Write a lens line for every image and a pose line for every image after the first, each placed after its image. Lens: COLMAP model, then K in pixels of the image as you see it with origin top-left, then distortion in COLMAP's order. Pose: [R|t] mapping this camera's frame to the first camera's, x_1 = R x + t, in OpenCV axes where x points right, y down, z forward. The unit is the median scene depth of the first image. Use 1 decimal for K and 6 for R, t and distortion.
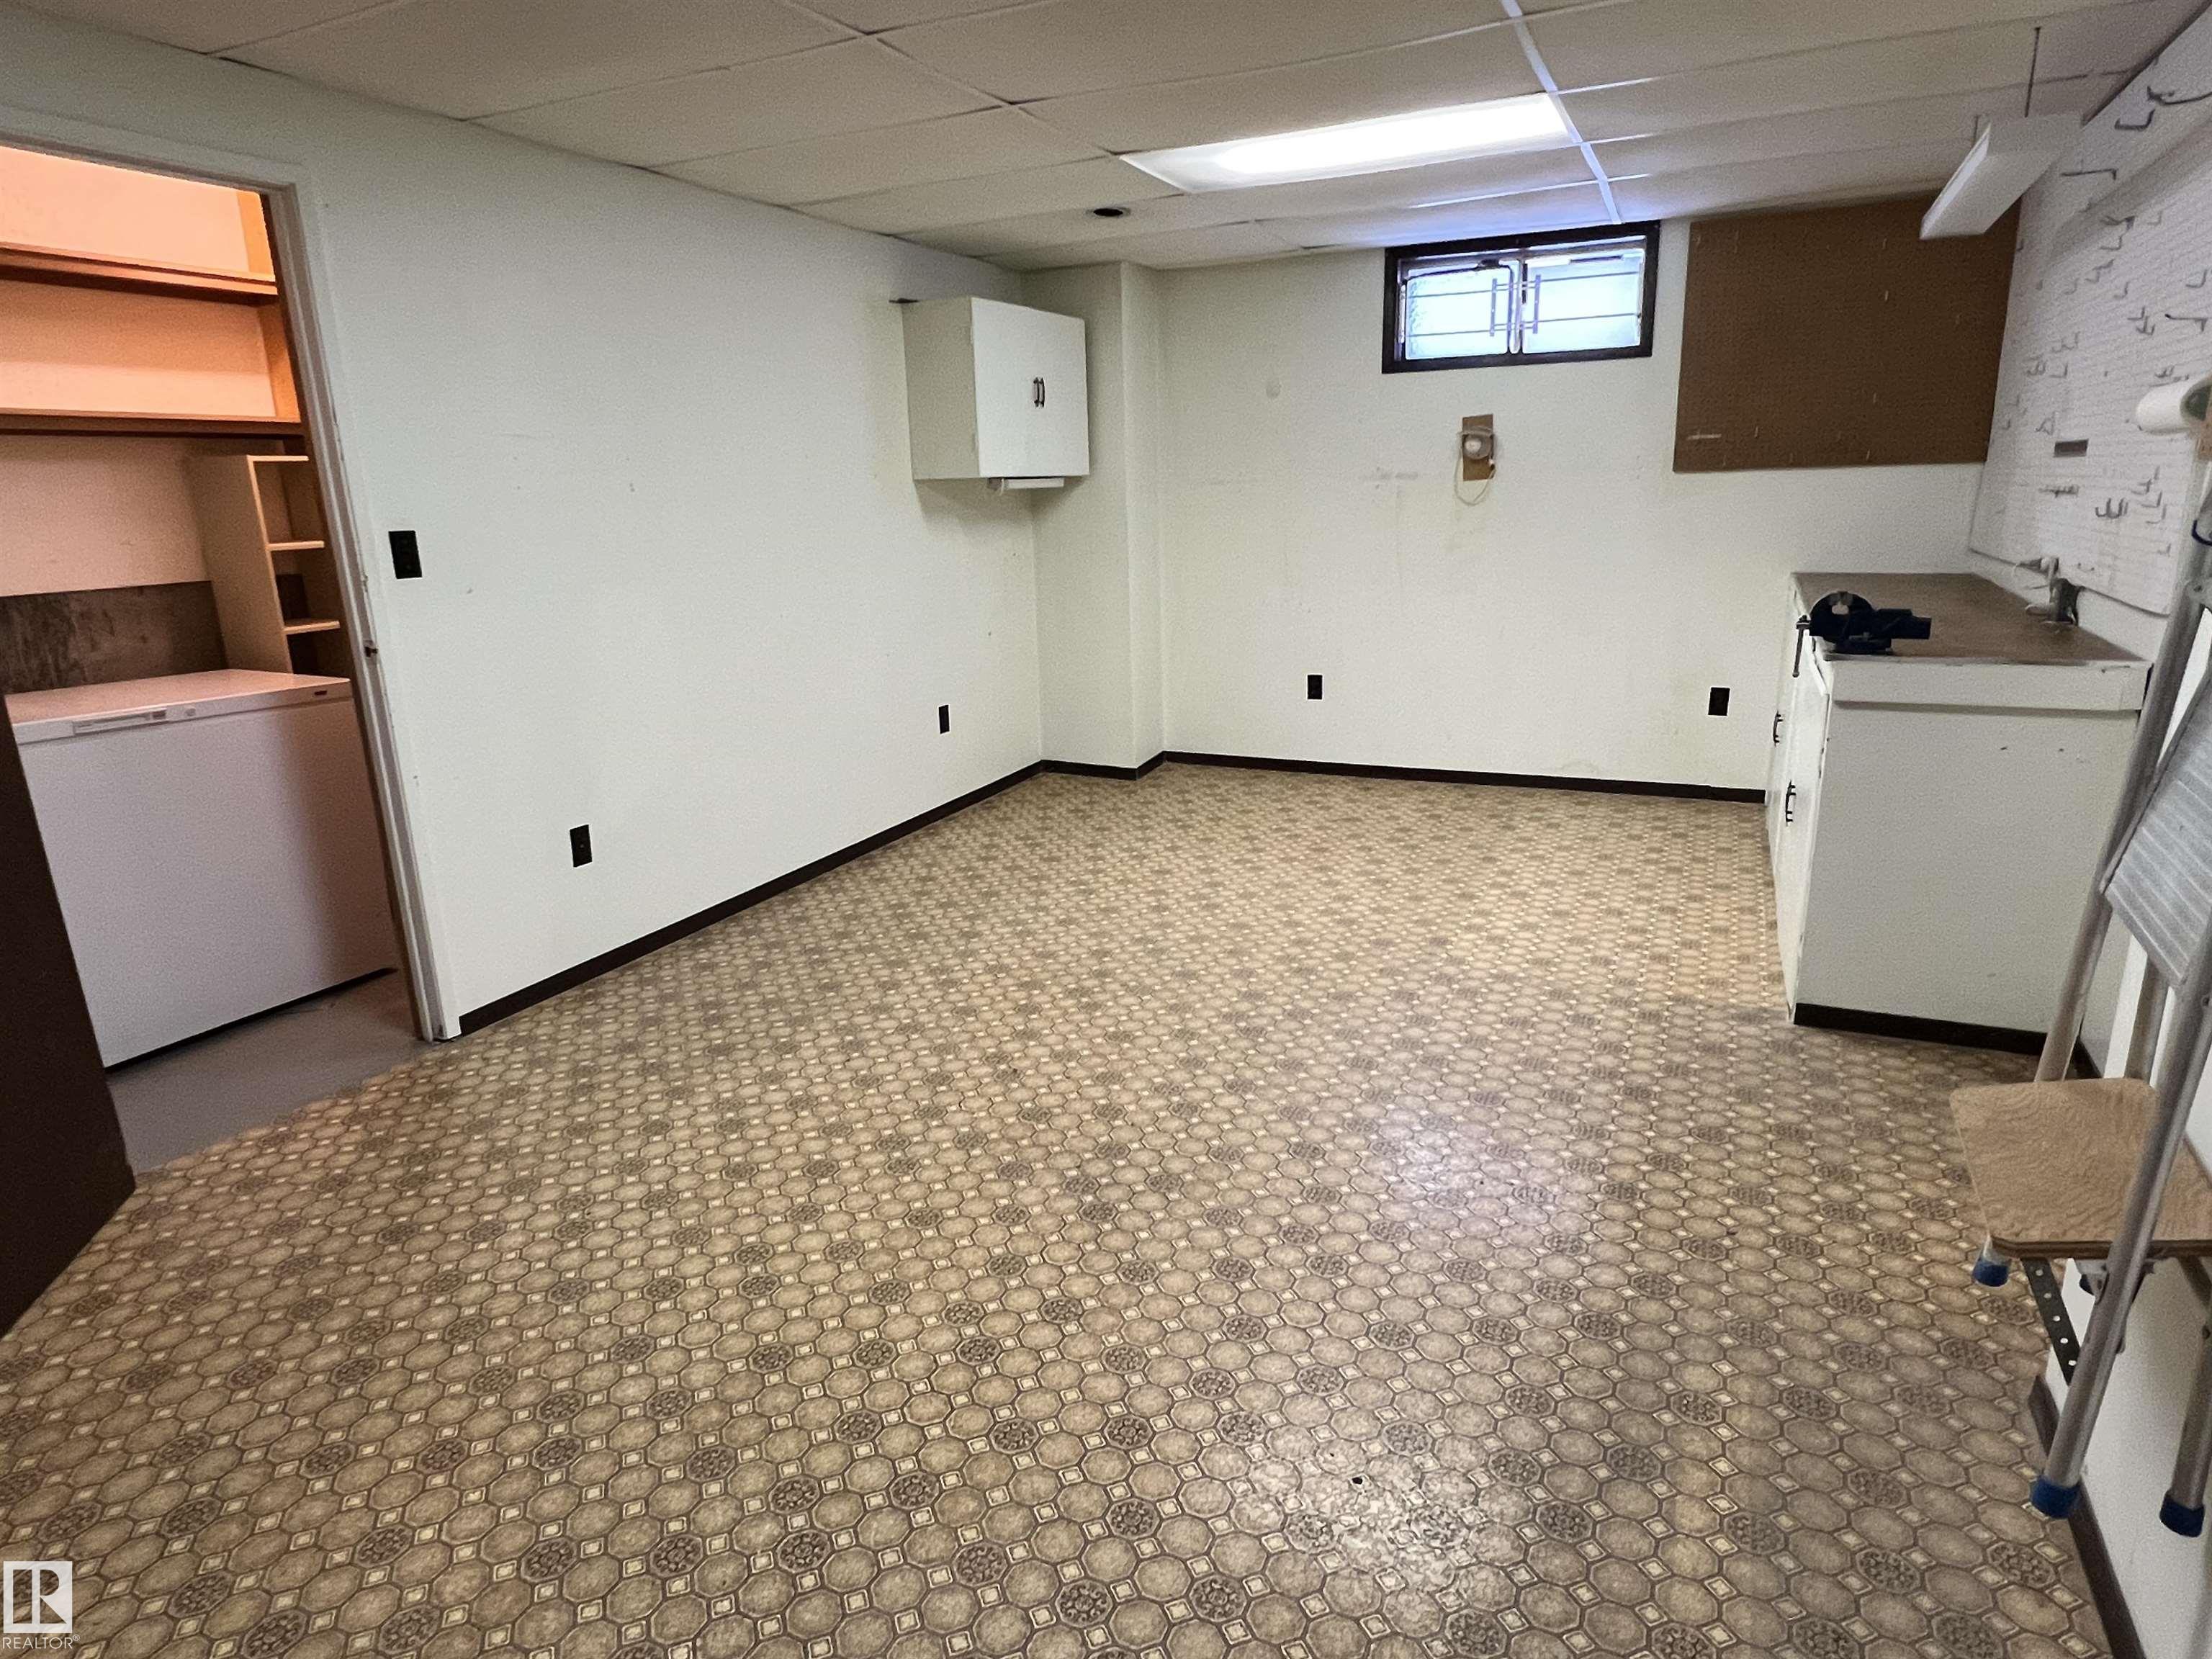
lens RADIAL K [[1288.7, 0, 1105.1], [0, 1288.7, 838.6], [0, 0, 1]] dist [0.008018, 0.000161]
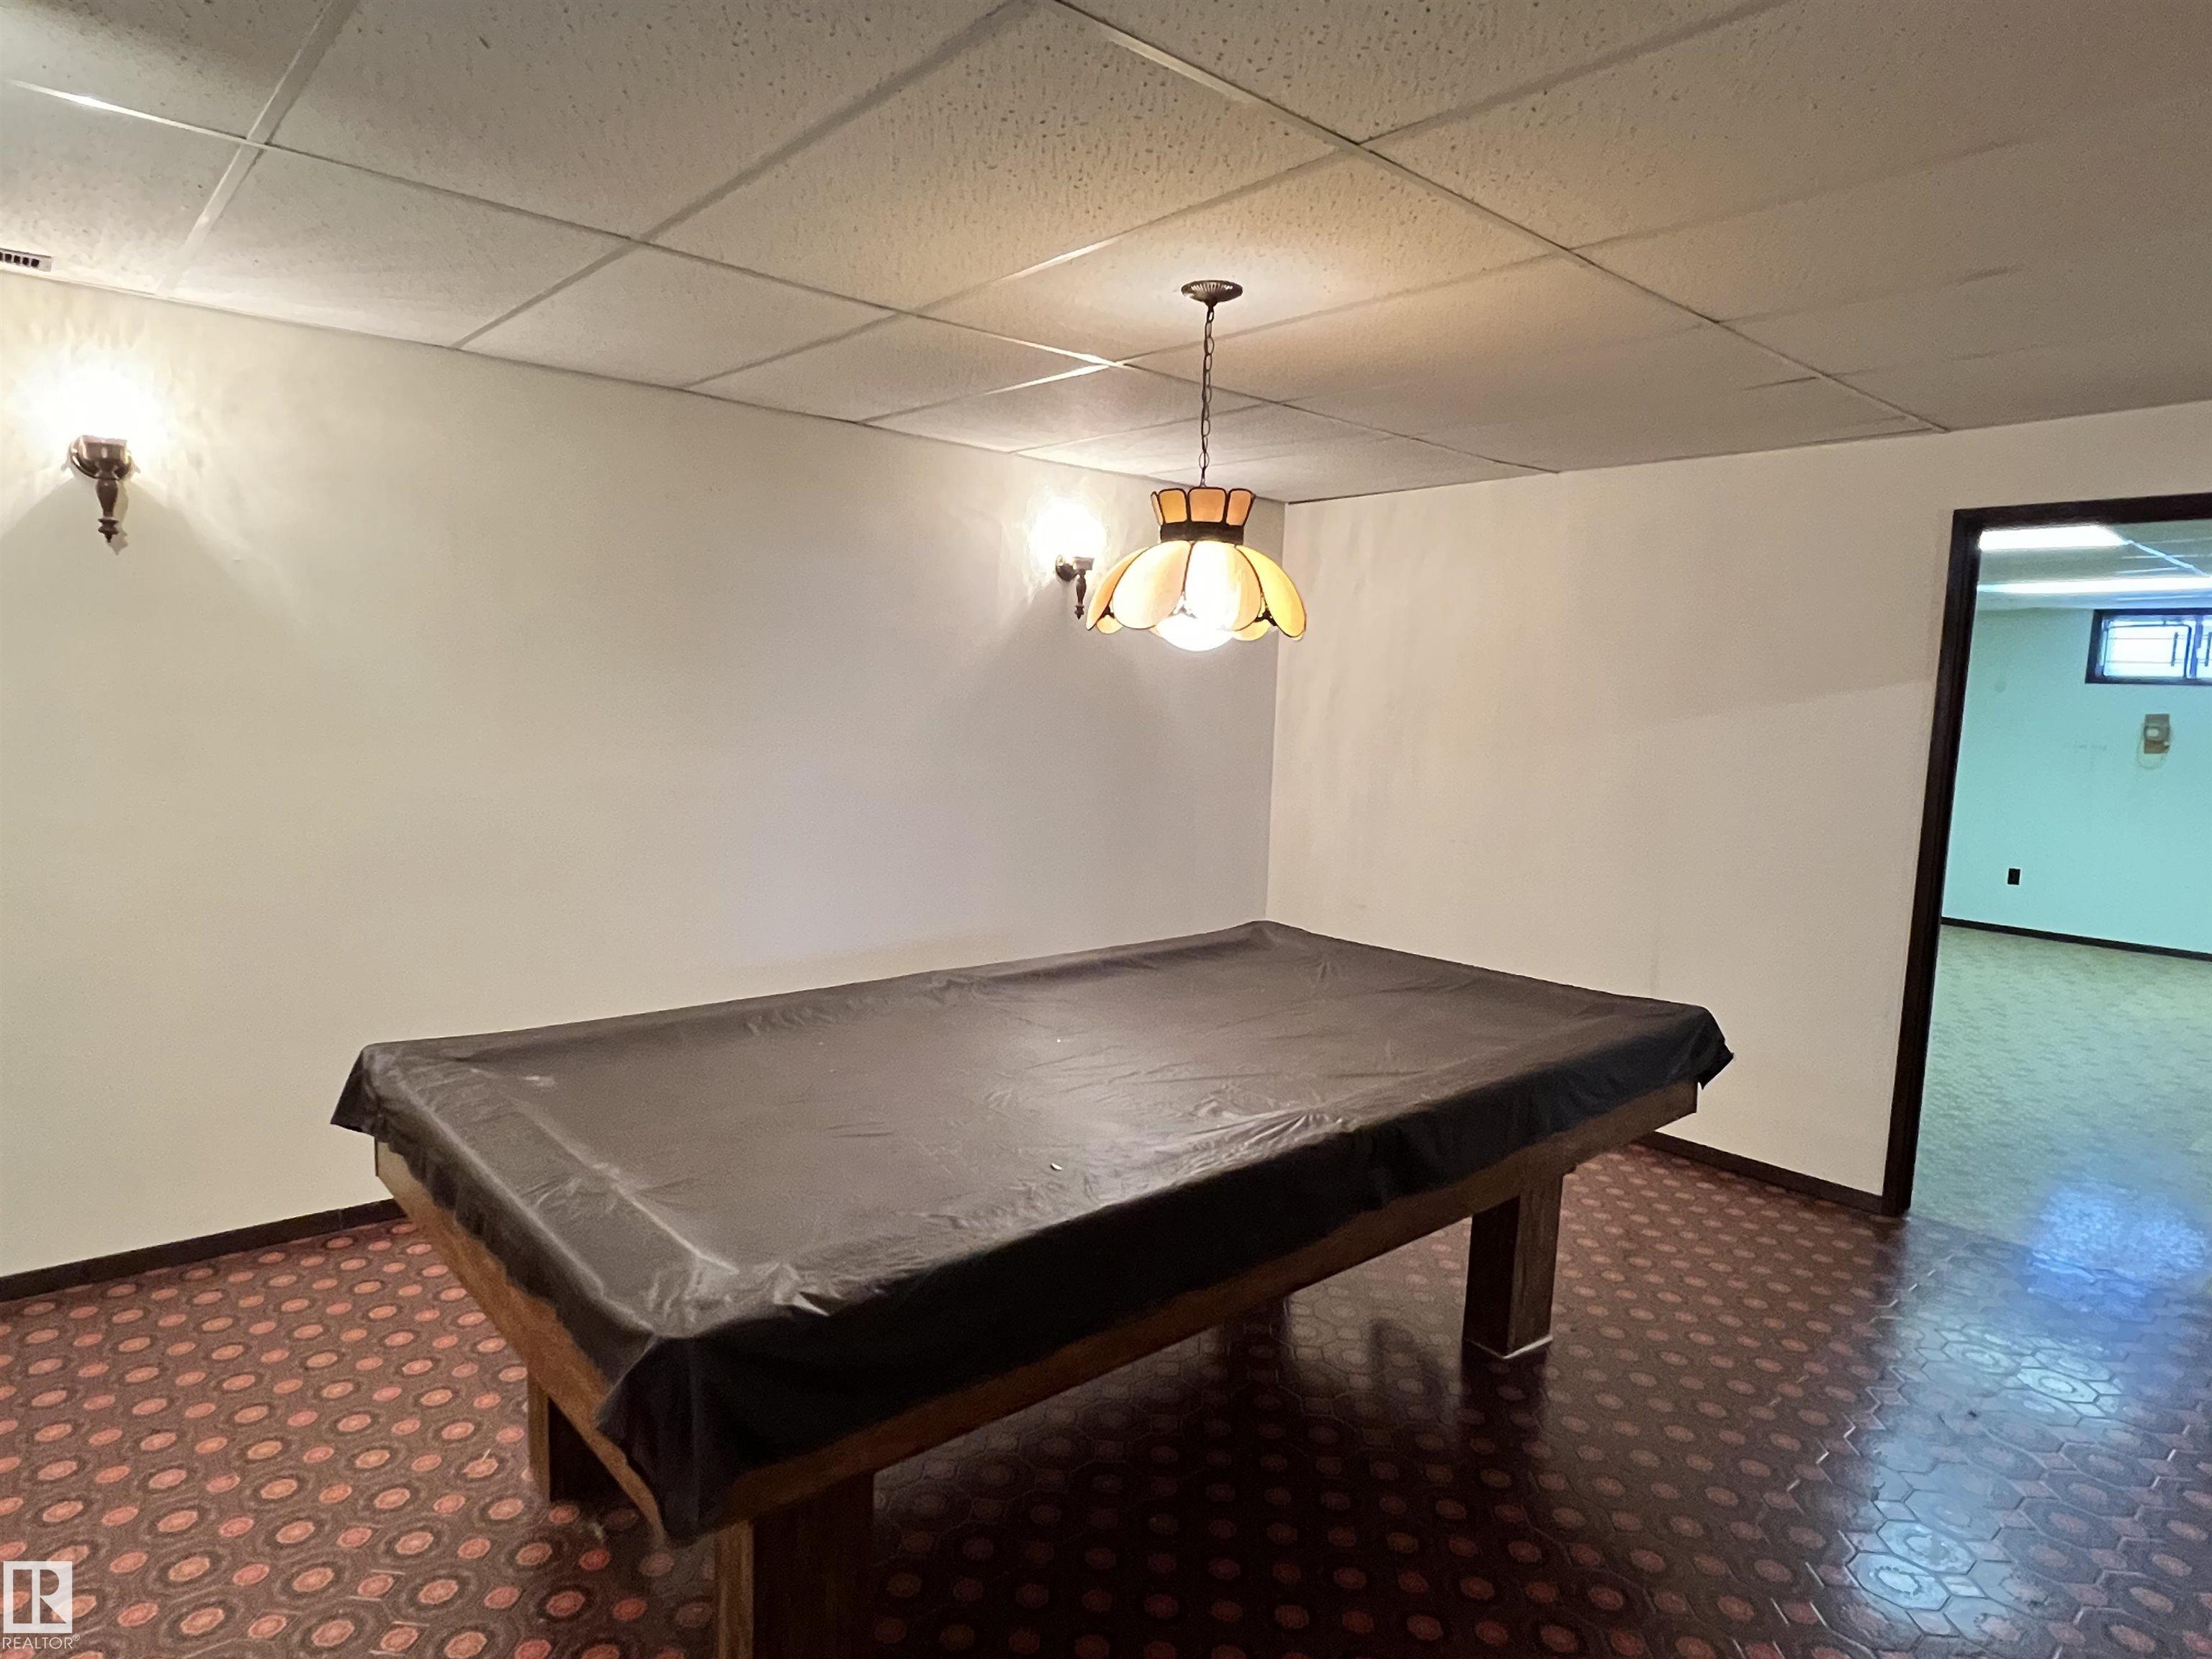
lens RADIAL K [[1288.7, 0, 1098.3], [0, 1288.7, 825.8], [0, 0, 1]] dist [0.008018, 0.000161]
pose [[0.910452, 0.100077, -0.401325, -0.371290], [-0.167806, 0.976219, -0.137251, 0.370966], [0.378045, 0.192305, 0.905594, -1.380701]]
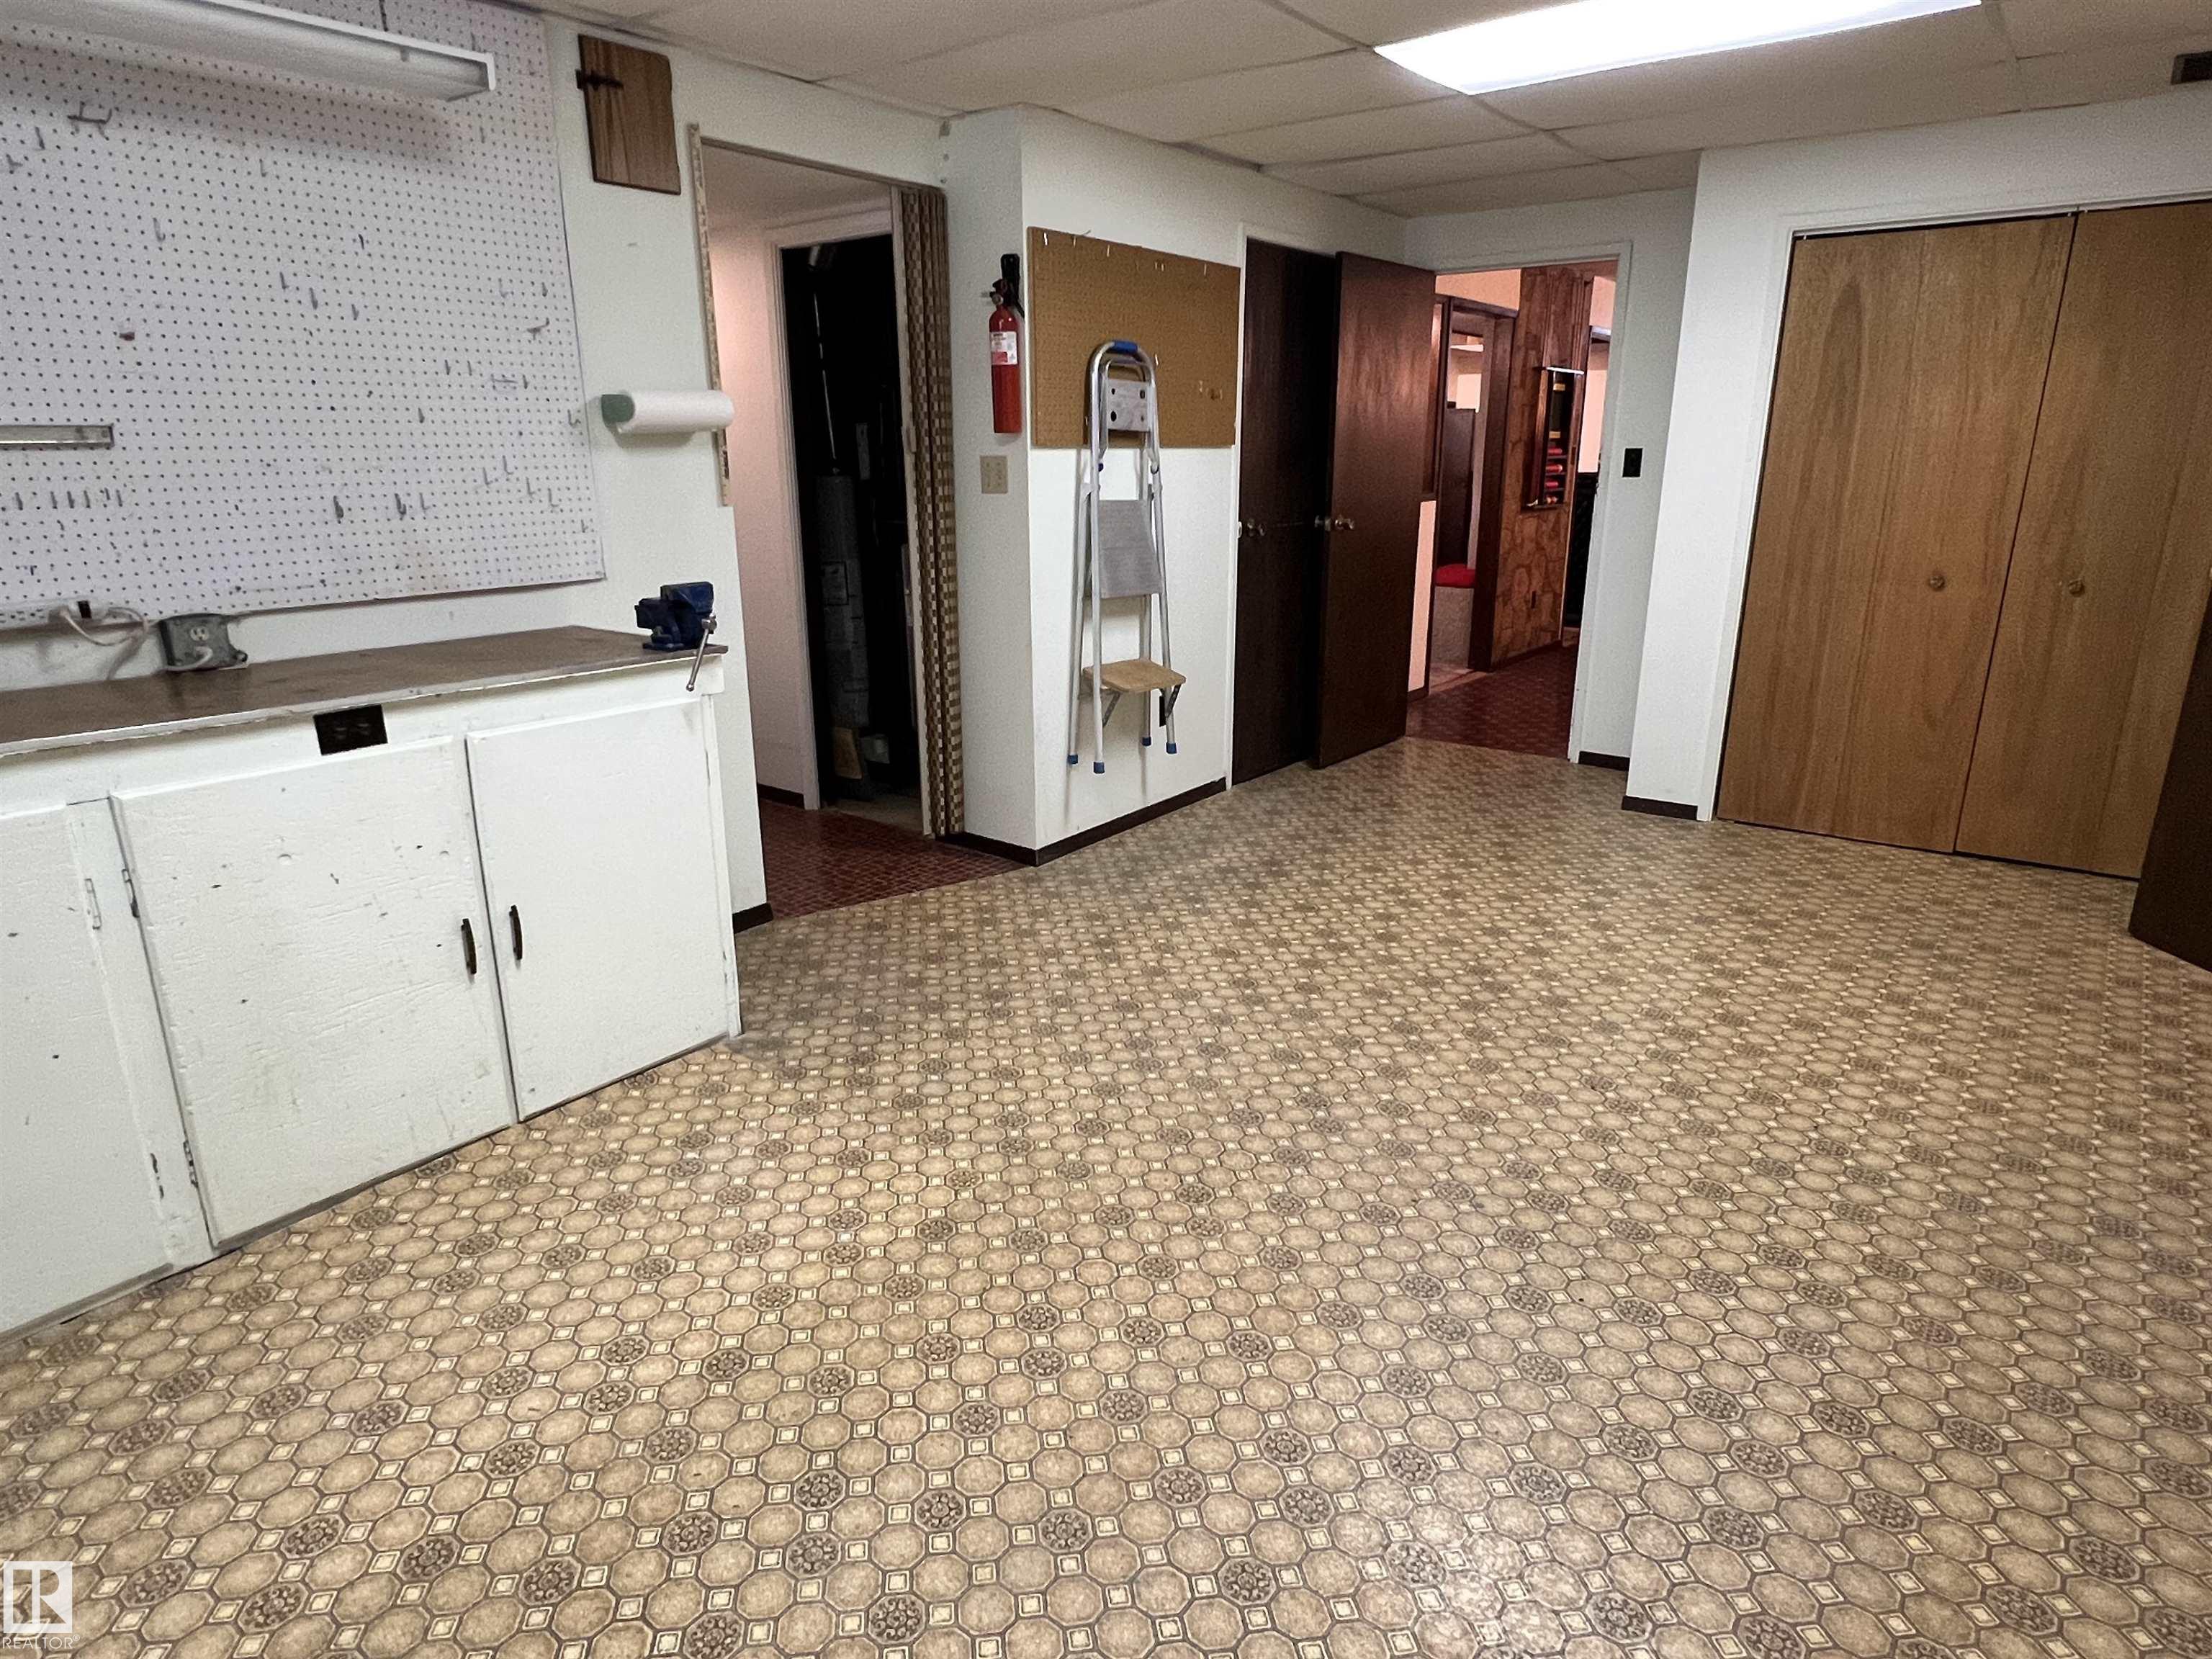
lens RADIAL K [[1288.7, 0, 1104.6], [0, 1288.7, 829.2], [0, 0, 1]] dist [0.008018, 0.000161]
pose [[-0.976172, -0.029424, 0.214994, 0.068517], [0.089093, 0.849064, 0.520723, -0.432289], [-0.197865, 0.527470, -0.826211, 1.564735]]
